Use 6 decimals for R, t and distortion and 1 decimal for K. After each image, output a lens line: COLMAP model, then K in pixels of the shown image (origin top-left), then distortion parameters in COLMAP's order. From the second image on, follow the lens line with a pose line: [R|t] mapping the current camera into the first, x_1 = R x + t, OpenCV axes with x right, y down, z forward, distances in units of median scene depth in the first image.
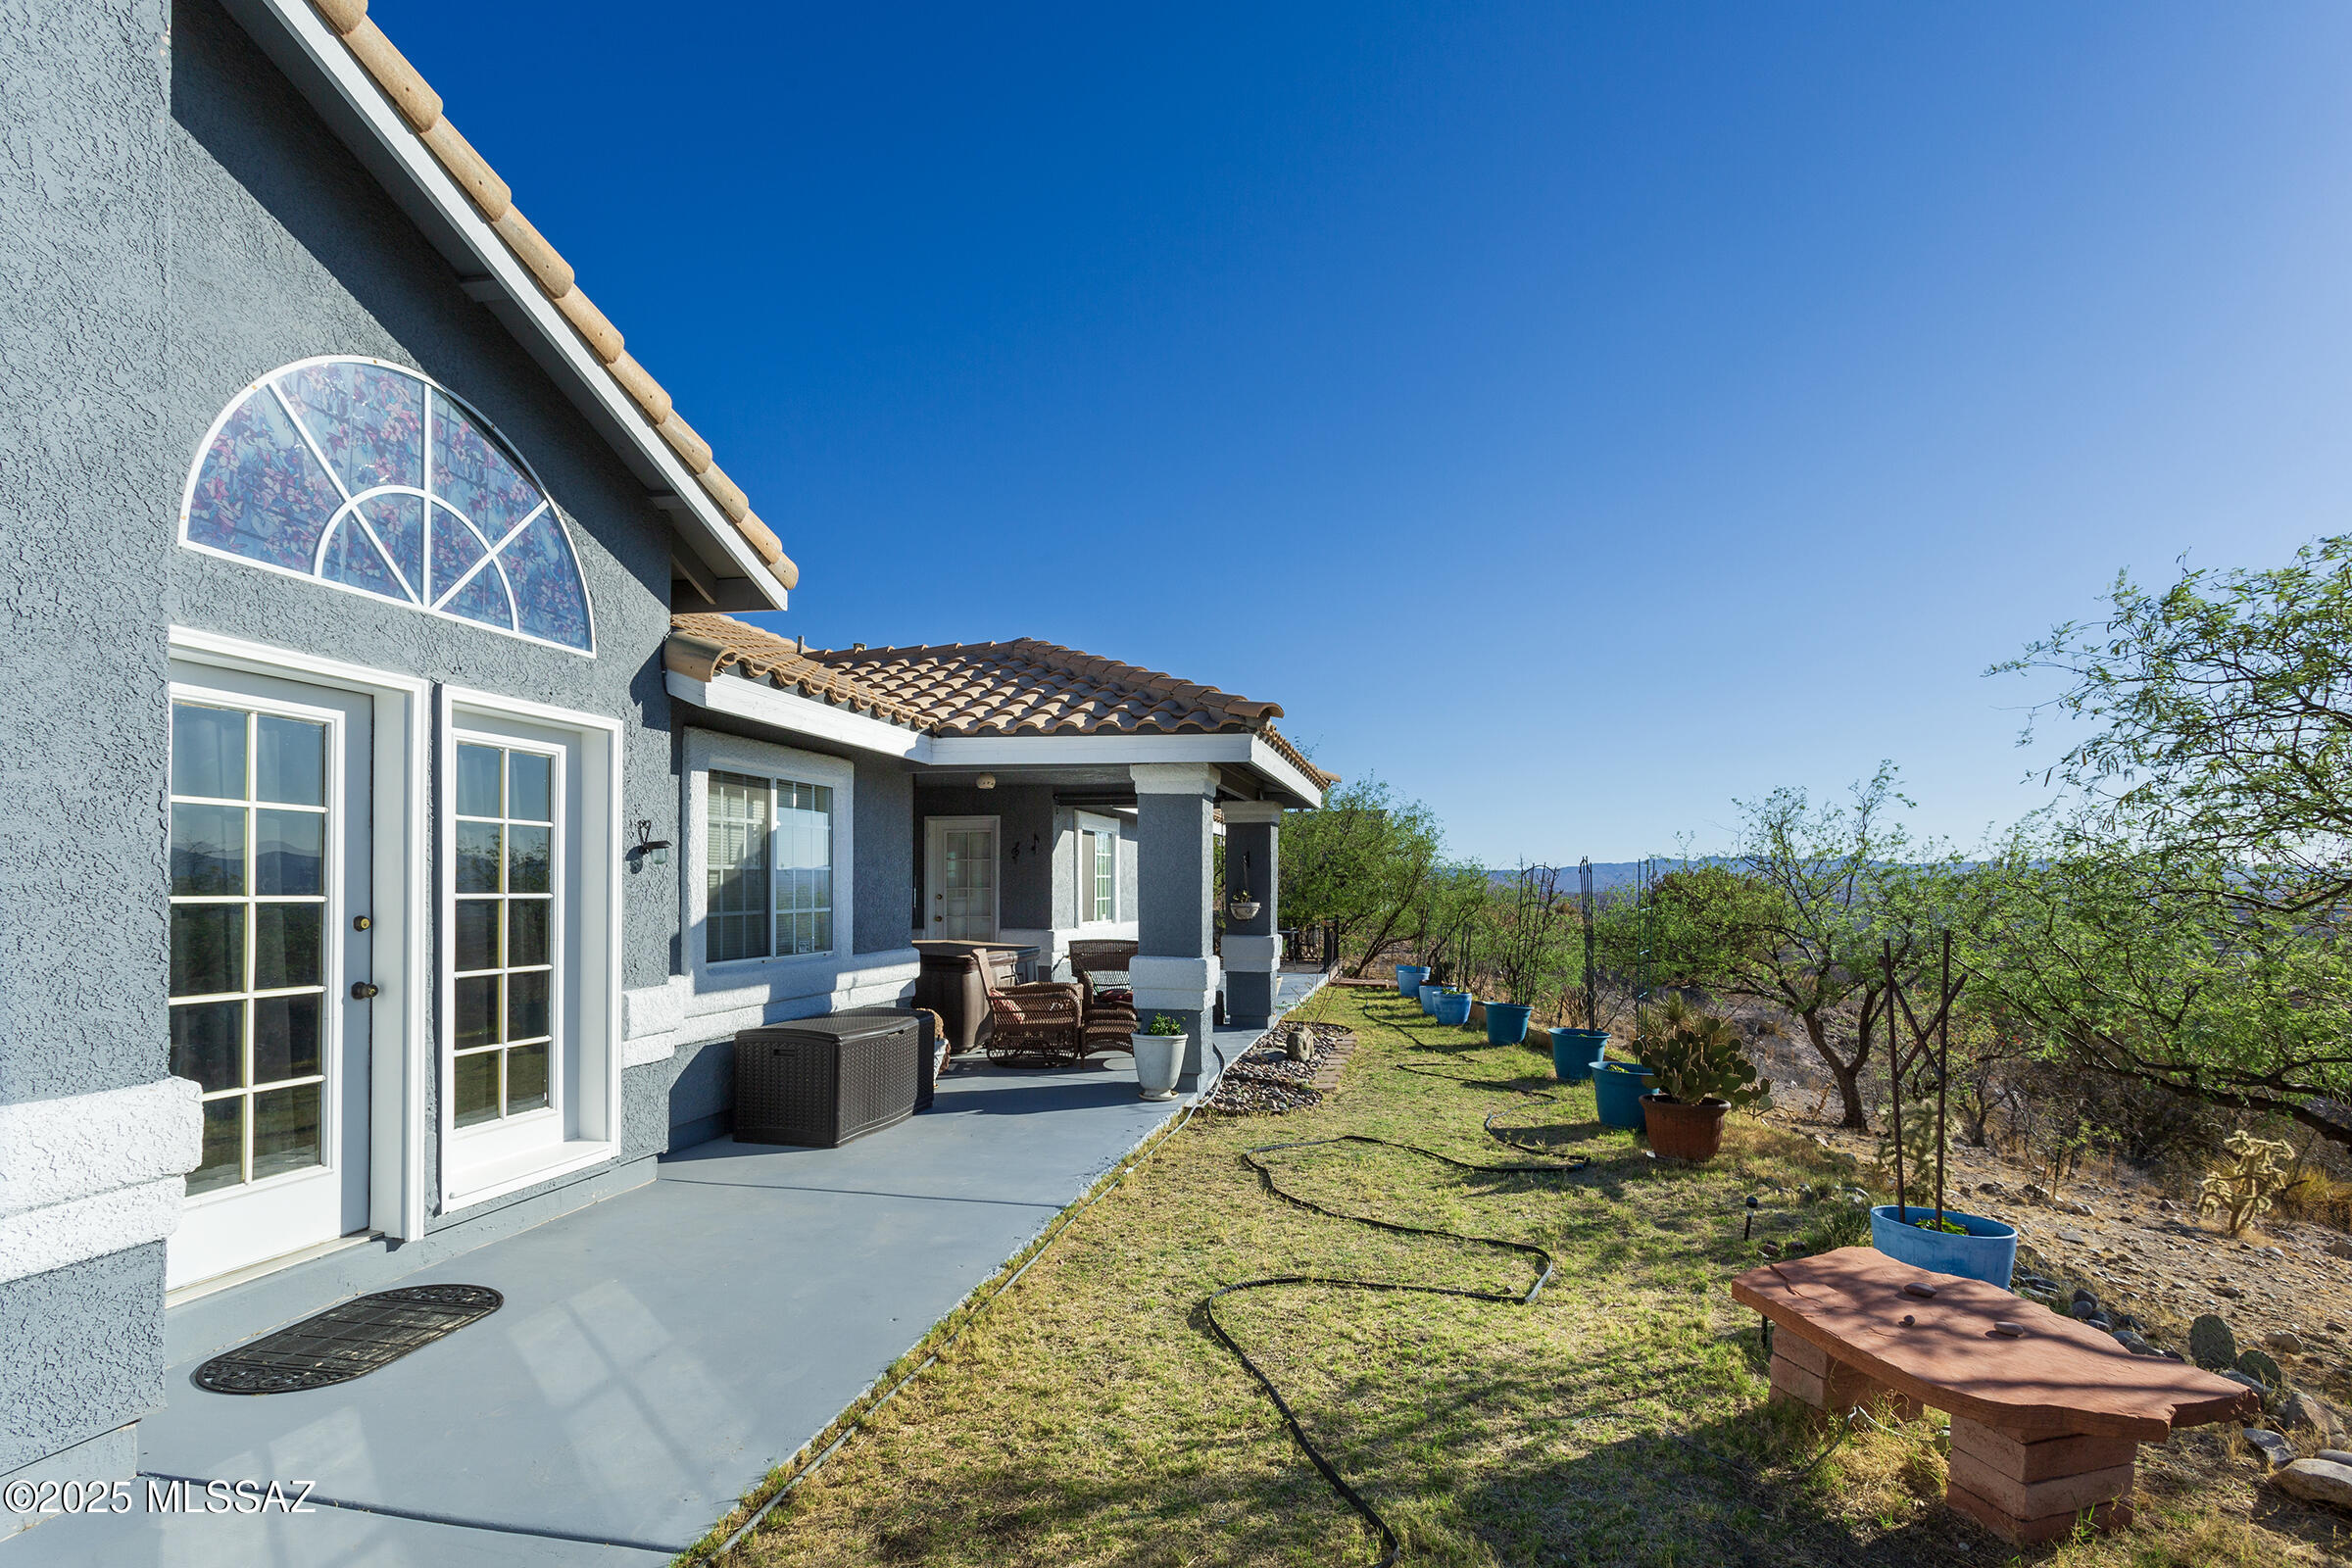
lens RADIAL K [[1192.8, 0, 1176.9], [0, 1192.8, 885.1], [0, 0, 1]] dist [0.000792, 0.000593]
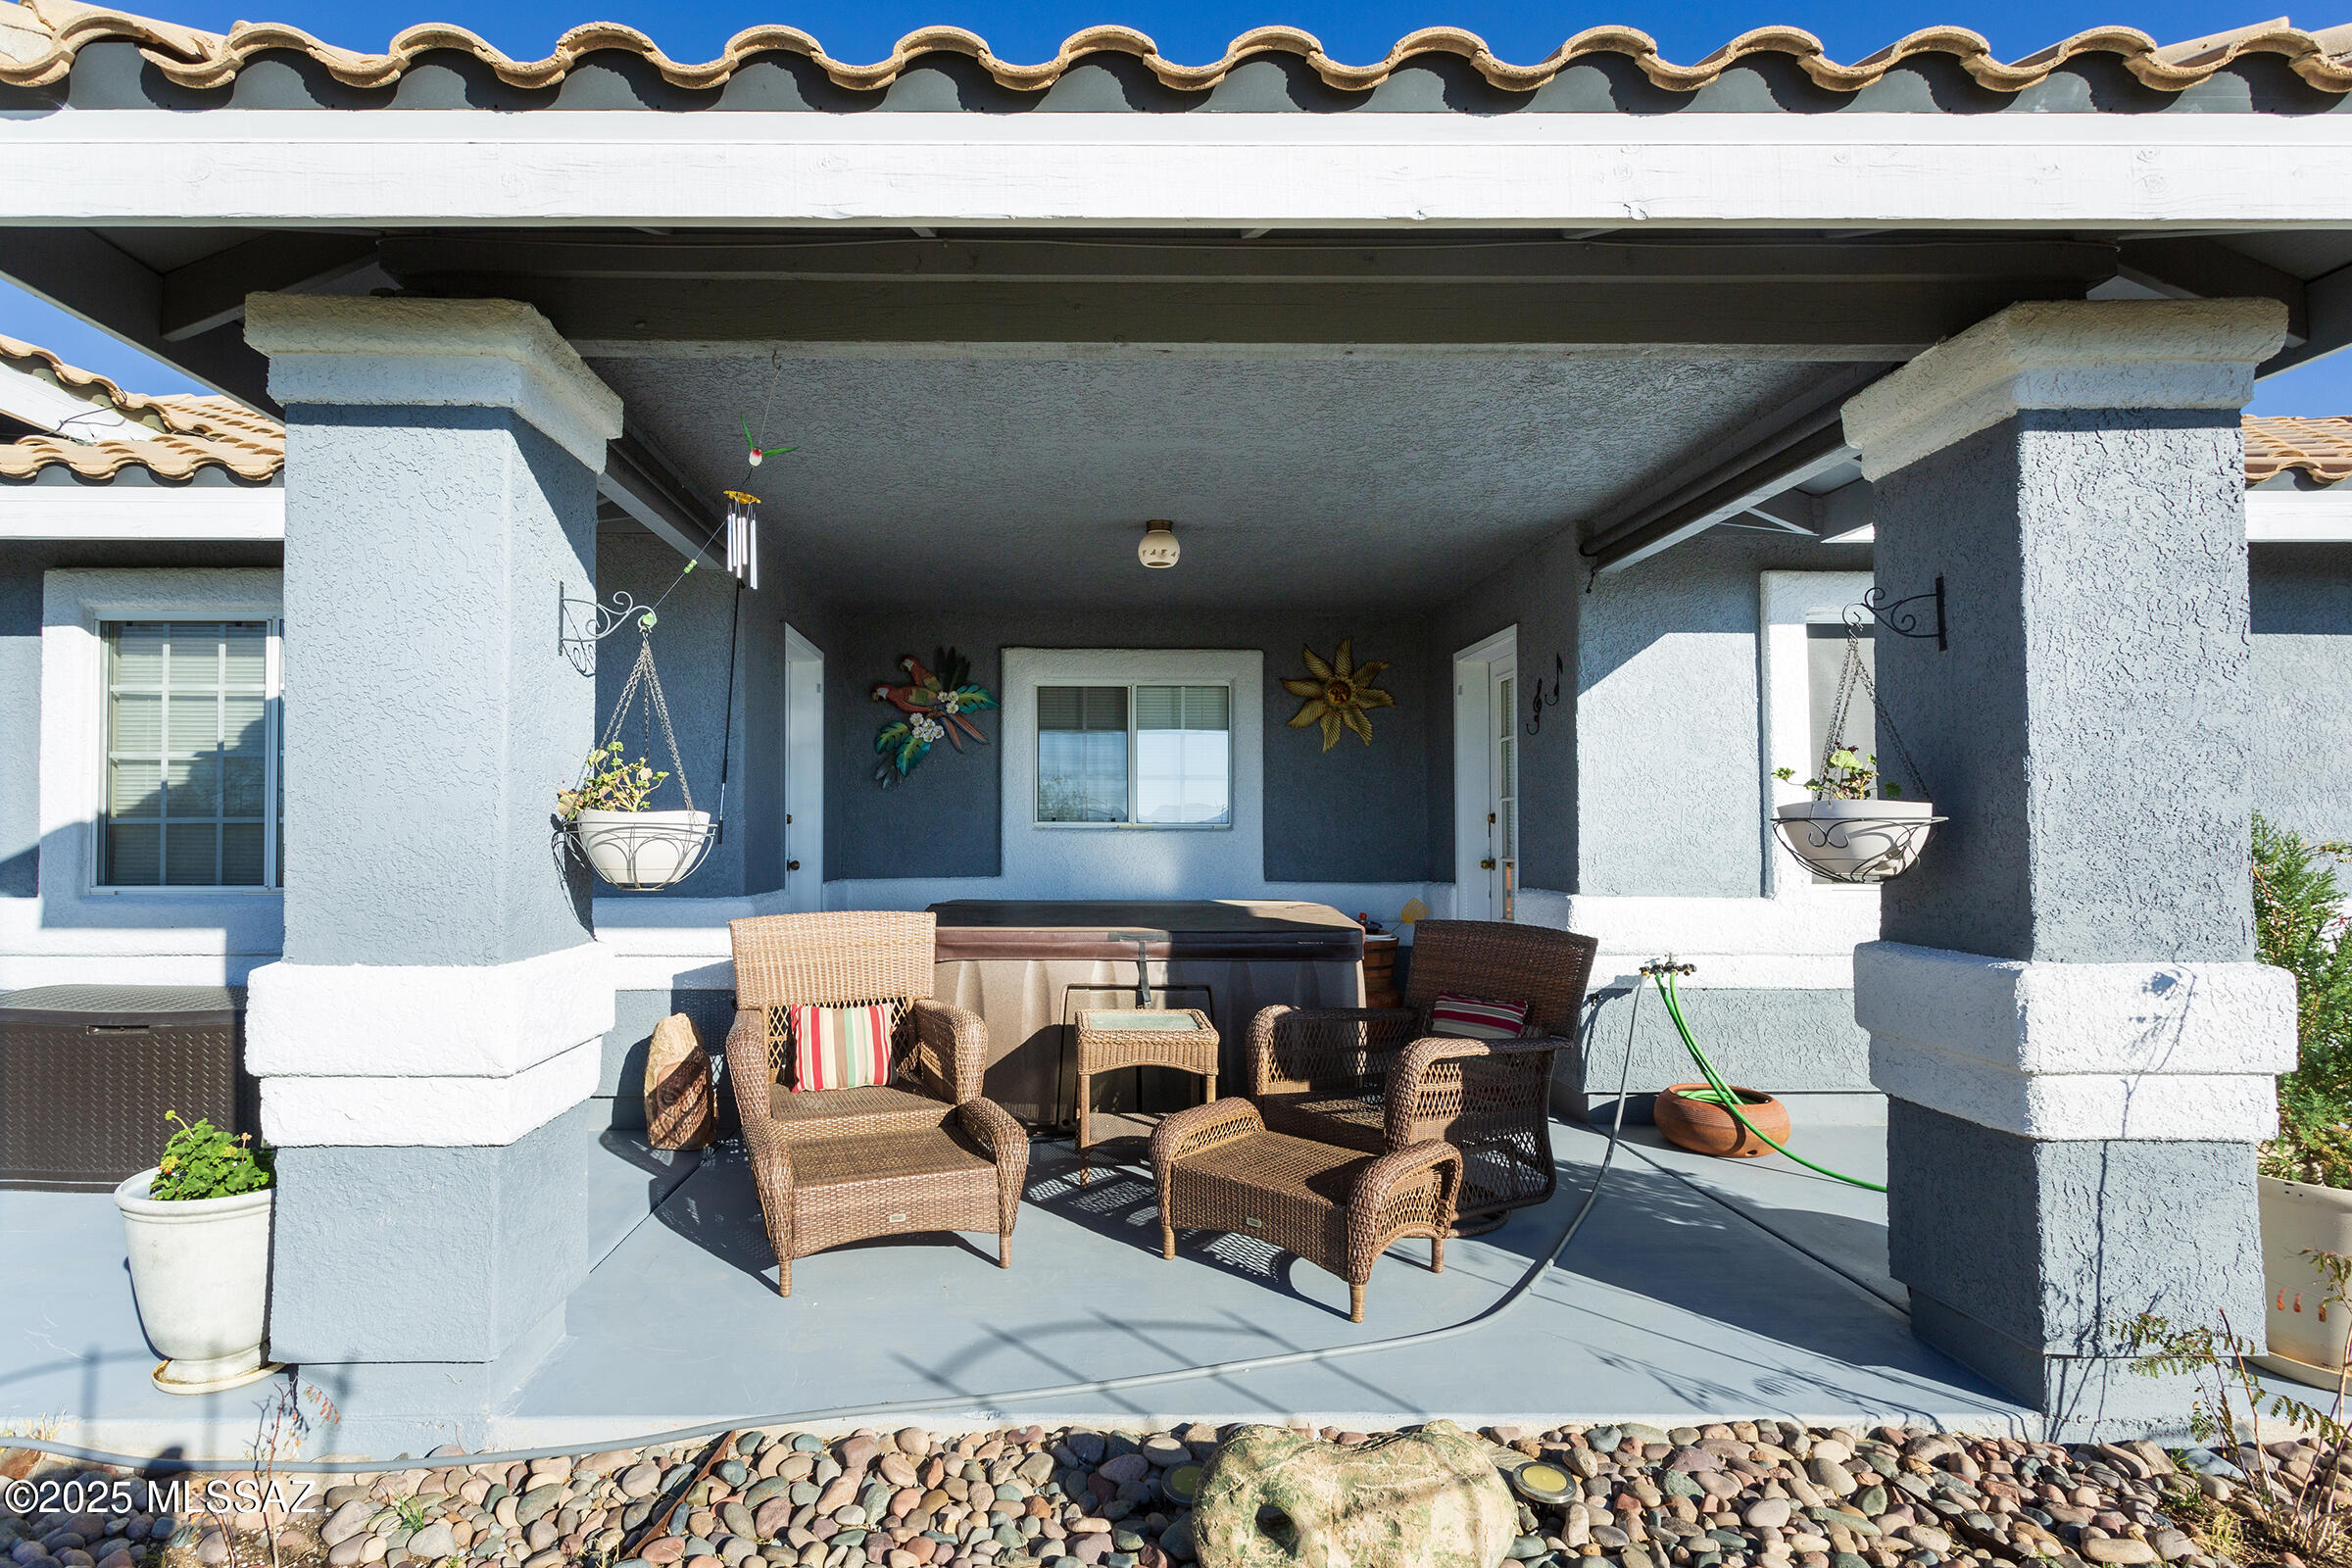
lens RADIAL K [[1168.9, 0, 1172.3], [0, 1168.9, 797.1], [0, 0, 1]] dist [0.001741, 0.000343]
pose [[0.219000, -0.043143, -0.974771, 0.334221], [0.000565, 0.999027, -0.044089, 0.031919], [0.975725, 0.009105, 0.218811, 1.116560]]
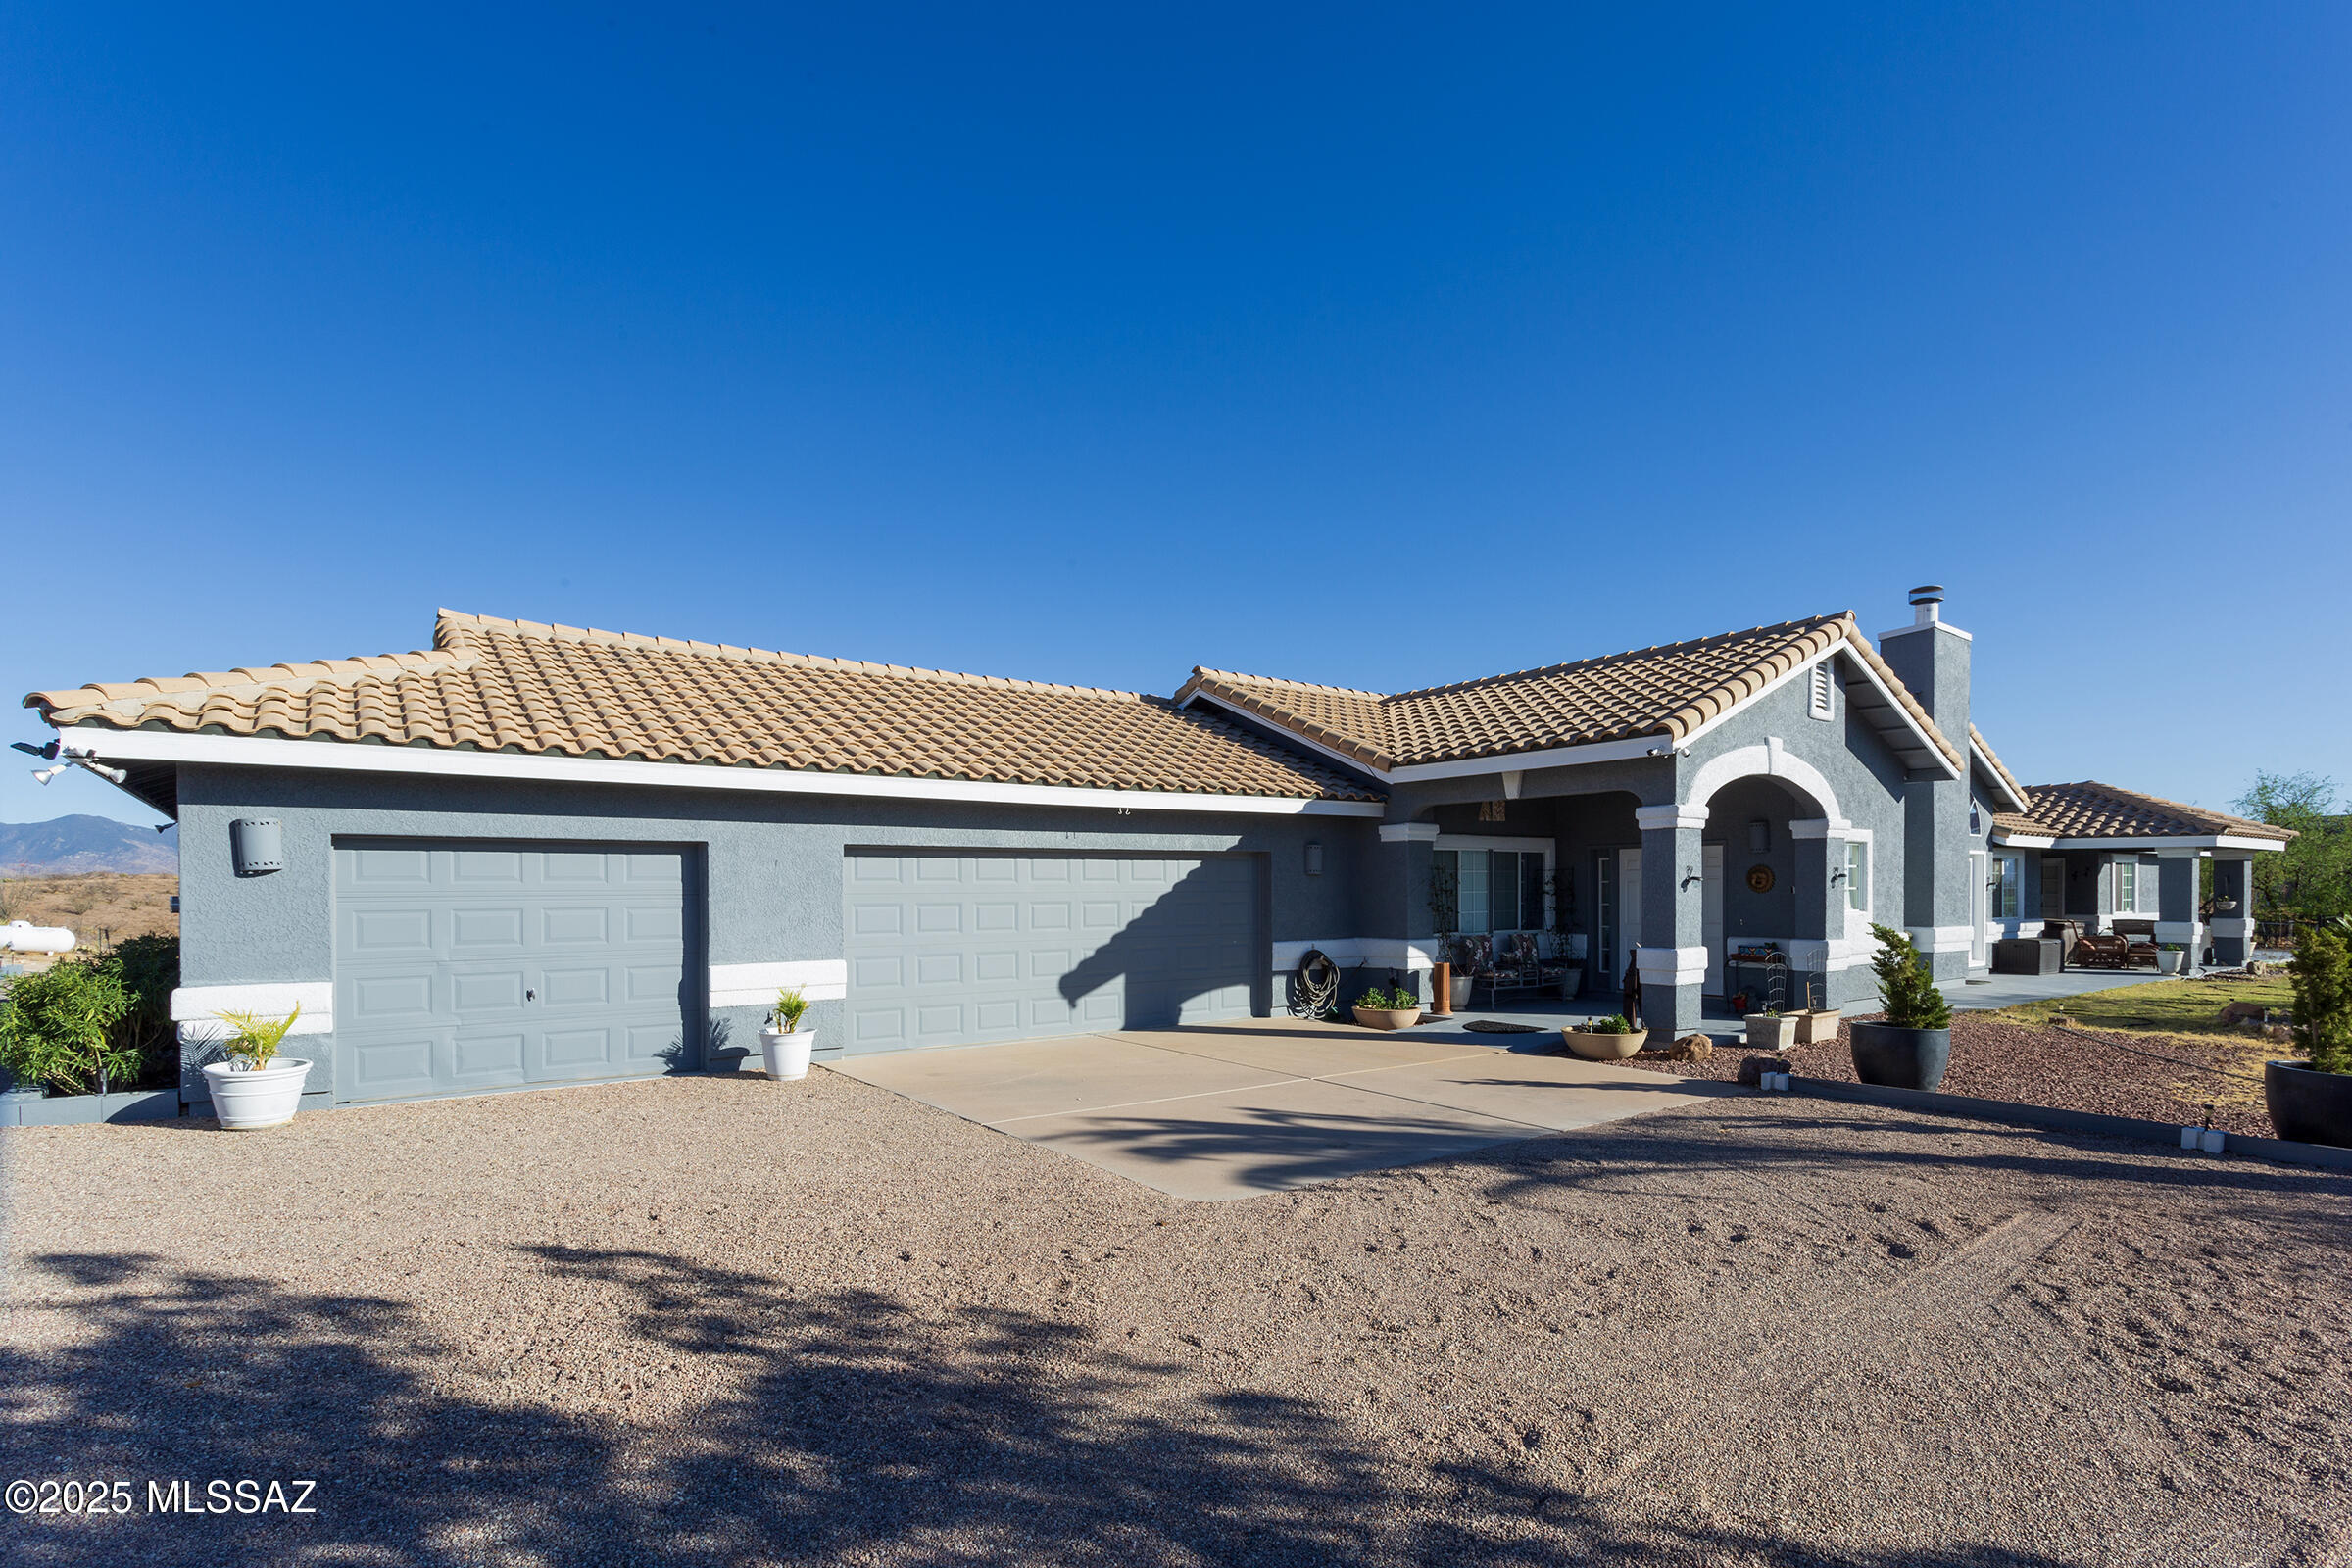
lens RADIAL K [[1192.8, 0, 1176.9], [0, 1192.8, 885.1], [0, 0, 1]] dist [0.000792, 0.000593]
pose [[0.760731, -0.001276, -0.649067, 0.025286], [0.000711, 0.999999, -0.001133, -0.015113], [0.649067, 0.000400, 0.760731, -2.158423]]
